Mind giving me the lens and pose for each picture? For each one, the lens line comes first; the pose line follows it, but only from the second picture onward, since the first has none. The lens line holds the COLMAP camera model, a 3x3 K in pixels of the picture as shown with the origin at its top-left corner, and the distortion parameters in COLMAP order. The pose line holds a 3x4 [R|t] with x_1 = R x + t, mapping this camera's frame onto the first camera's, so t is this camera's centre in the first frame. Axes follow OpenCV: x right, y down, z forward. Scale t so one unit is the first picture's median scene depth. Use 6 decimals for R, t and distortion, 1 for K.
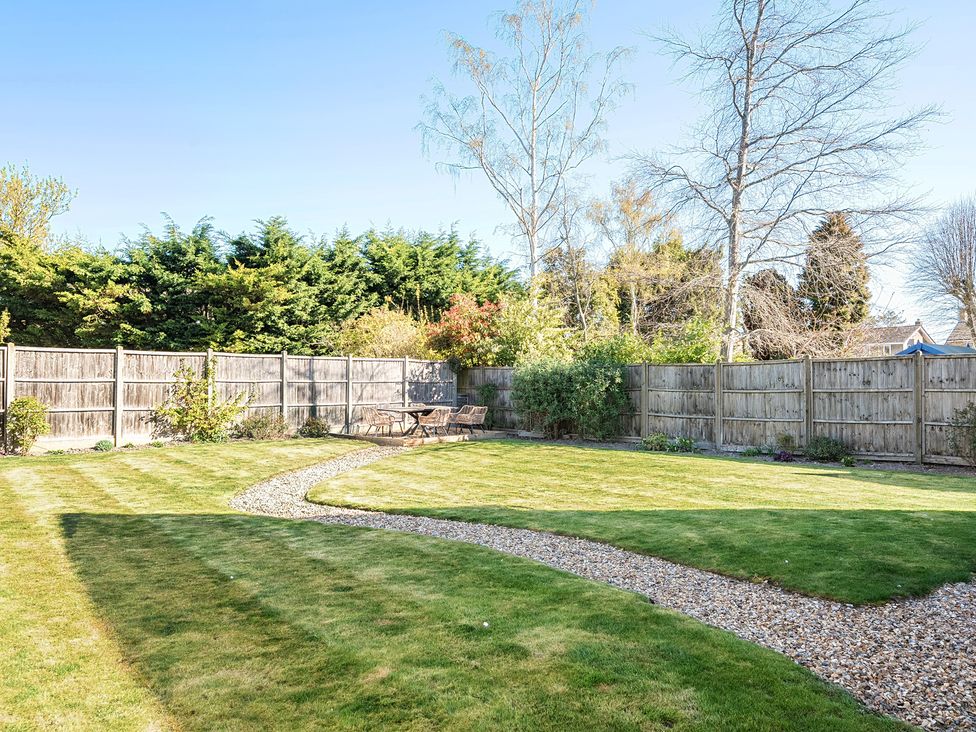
lens RADIAL K [[742.3, 0, 486.2], [0, 742.3, 352.1], [0, 0, 1]] dist [0.028180, -0.000829]
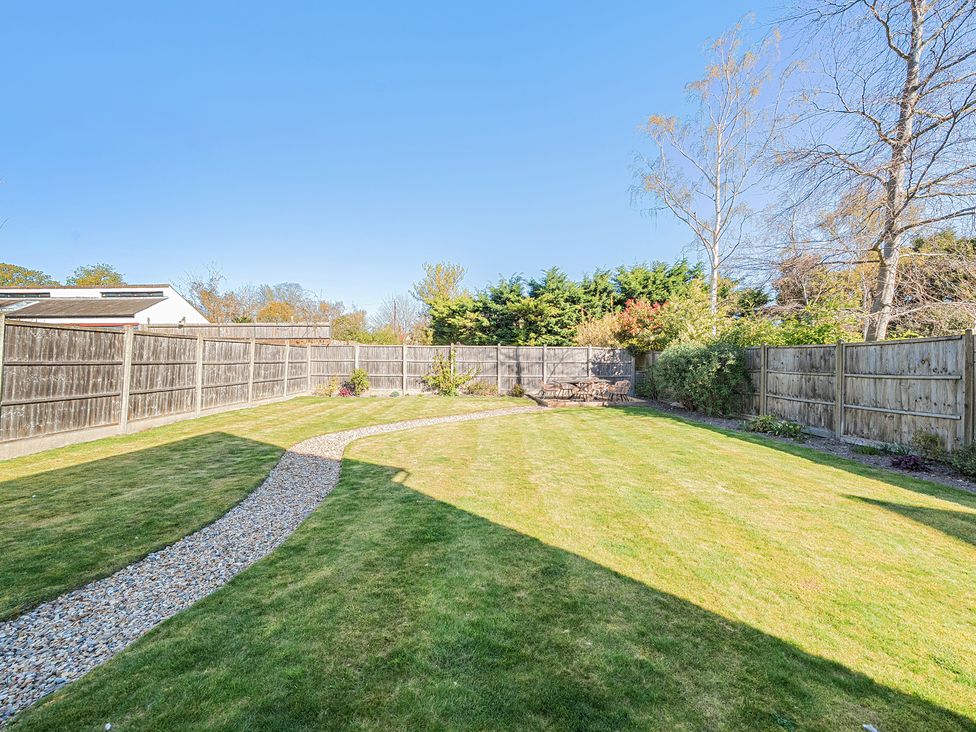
lens RADIAL K [[375.0, 0, 483.3], [0, 375.0, 363.9], [0, 0, 1]] dist [-0.009323, -0.000143]
pose [[0.756299, 0.008059, -0.654176, 0.219426], [0.022767, 0.998994, 0.038627, 0.009364], [0.653829, -0.044107, 0.755355, 0.298366]]
